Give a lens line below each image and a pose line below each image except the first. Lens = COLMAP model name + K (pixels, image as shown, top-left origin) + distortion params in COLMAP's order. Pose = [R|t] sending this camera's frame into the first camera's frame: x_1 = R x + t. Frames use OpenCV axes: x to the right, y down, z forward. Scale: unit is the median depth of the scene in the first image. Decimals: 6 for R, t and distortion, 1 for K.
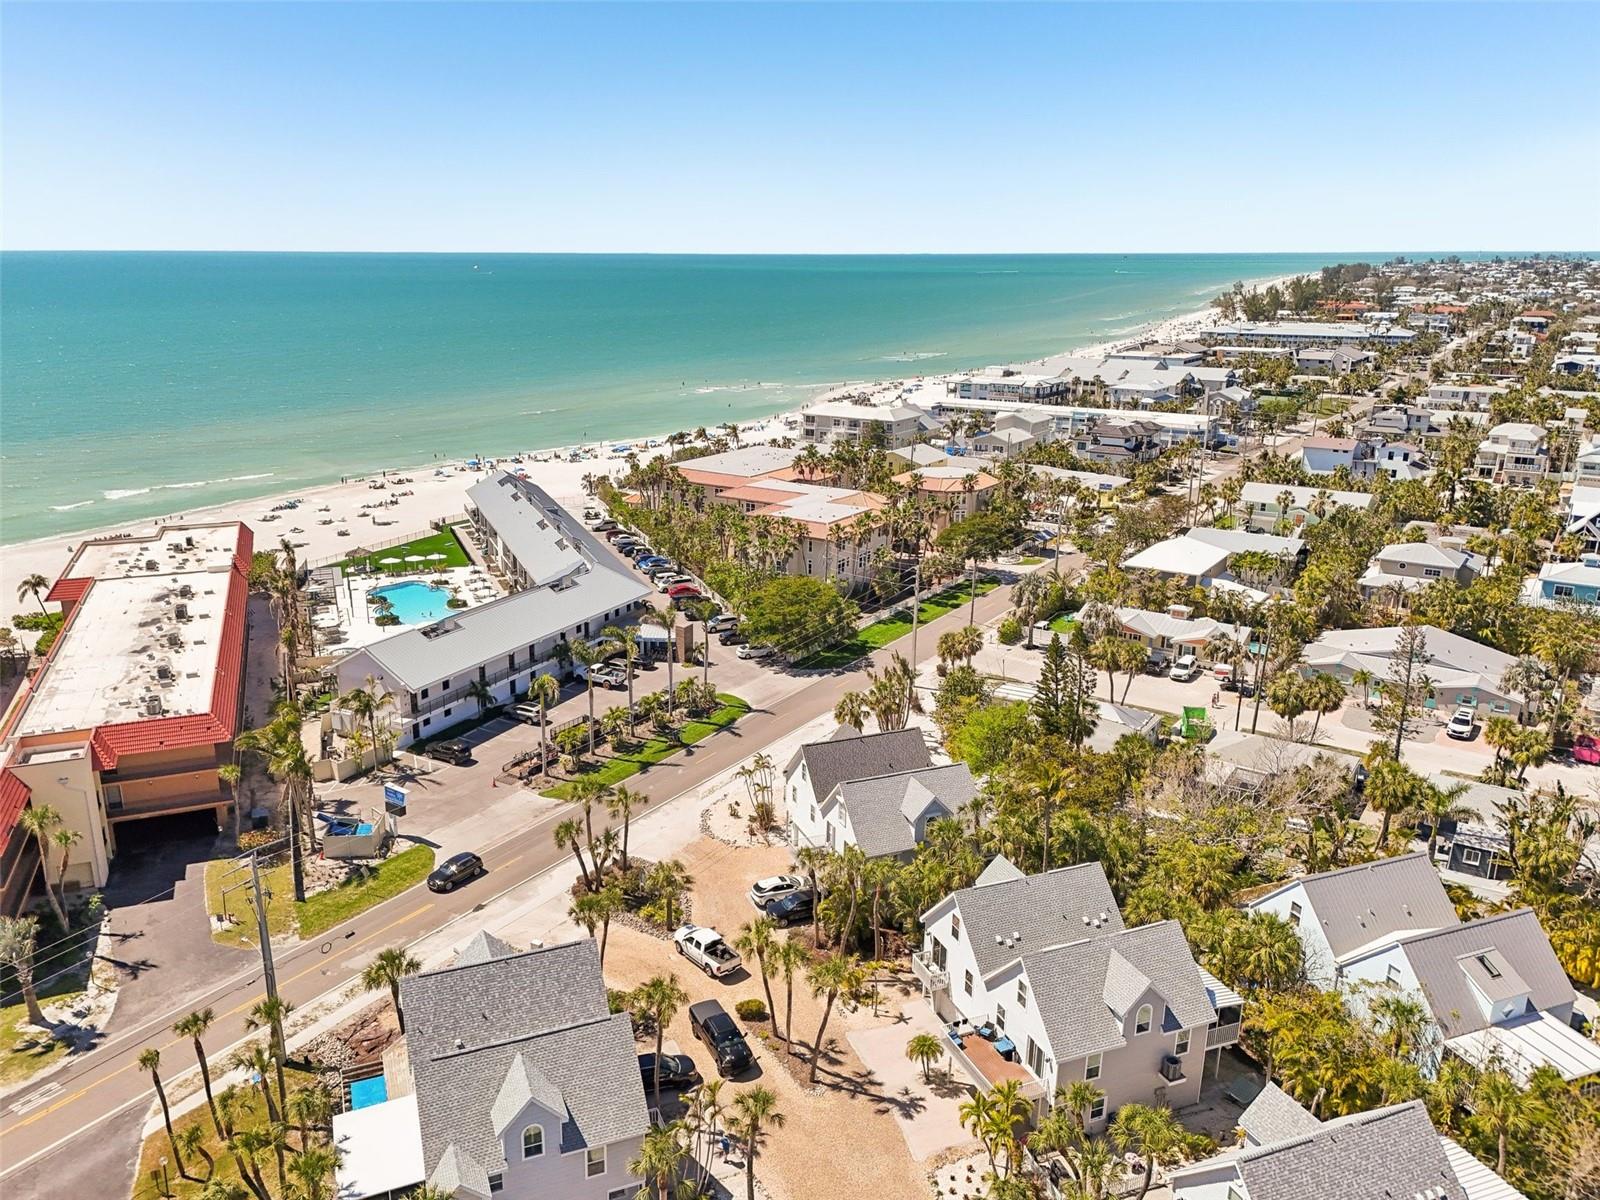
lens RADIAL K [[1203.3, 0, 800.0], [0, 1203.3, 600.0], [0, 0, 1]] dist [0.036245, -0.002053]
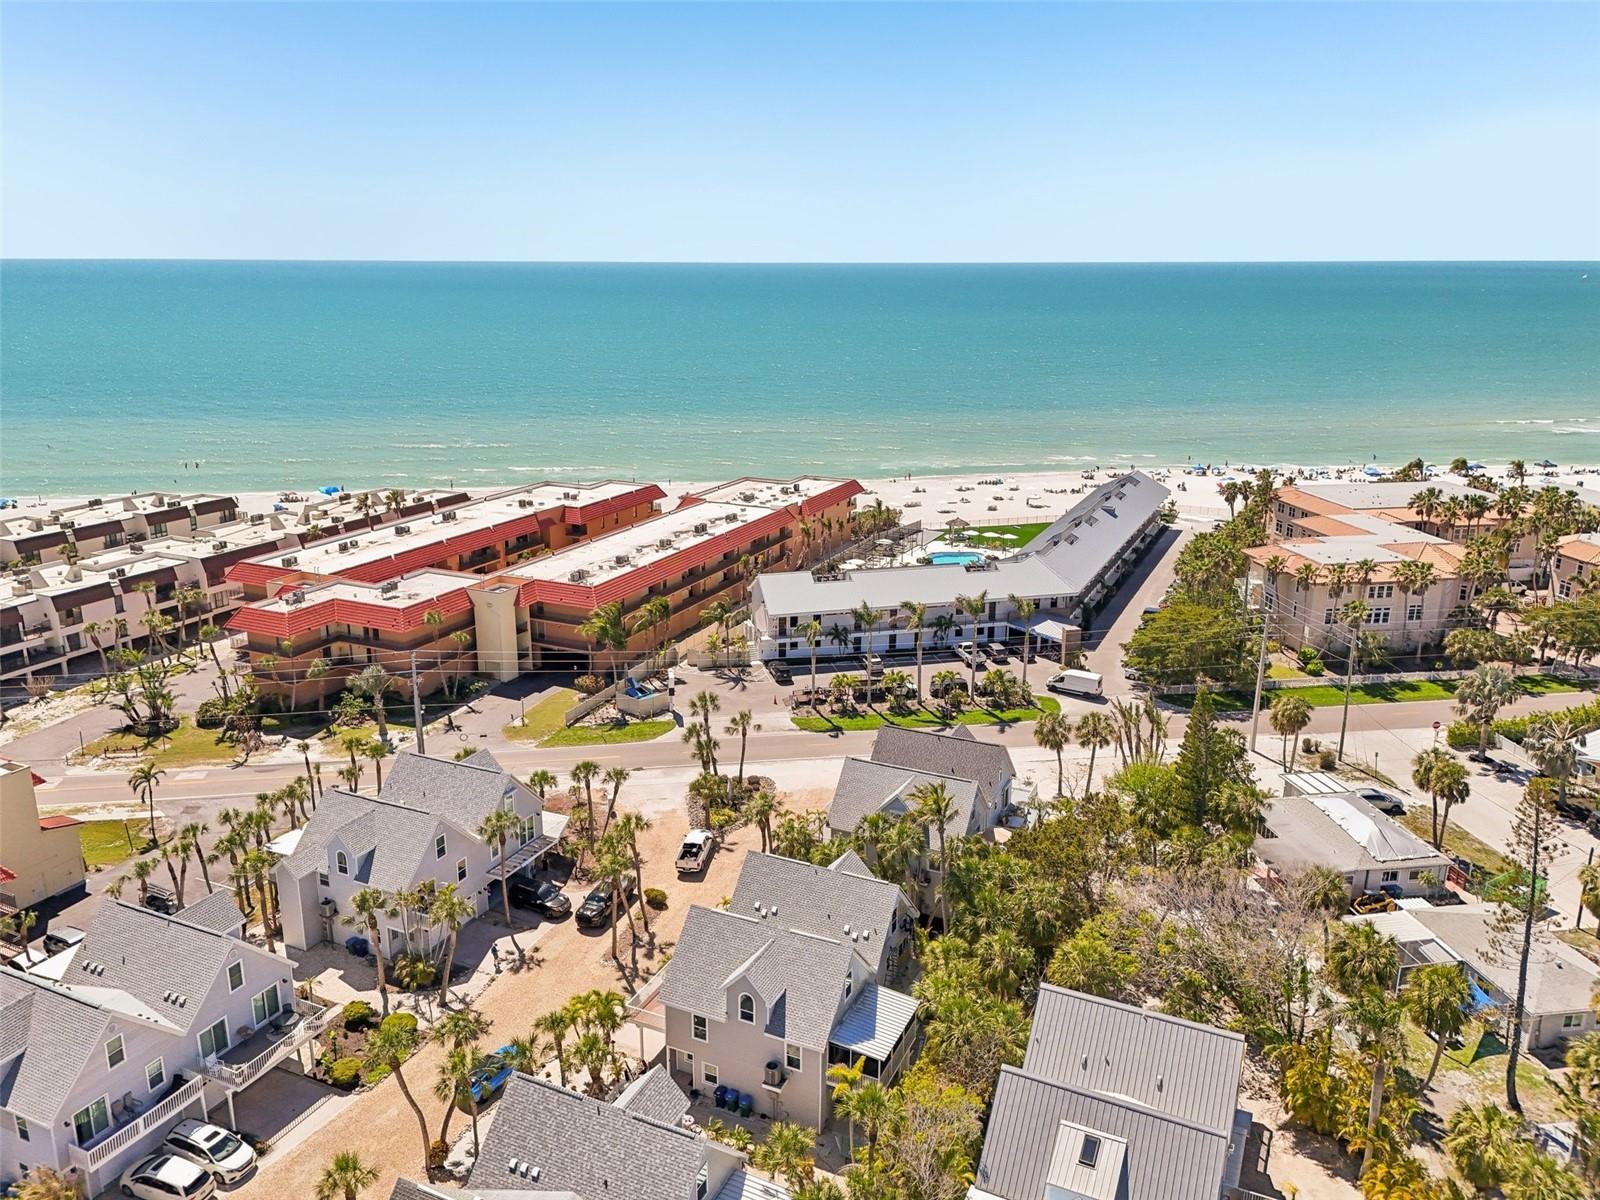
lens RADIAL K [[1203.3, 0, 800.0], [0, 1203.3, 600.0], [0, 0, 1]] dist [0.036245, -0.002053]
pose [[0.676255, 0.199700, -0.709083, 0.548938], [-0.207776, 0.975182, 0.076486, -0.037083], [0.706759, 0.095607, 0.700964, 0.176468]]
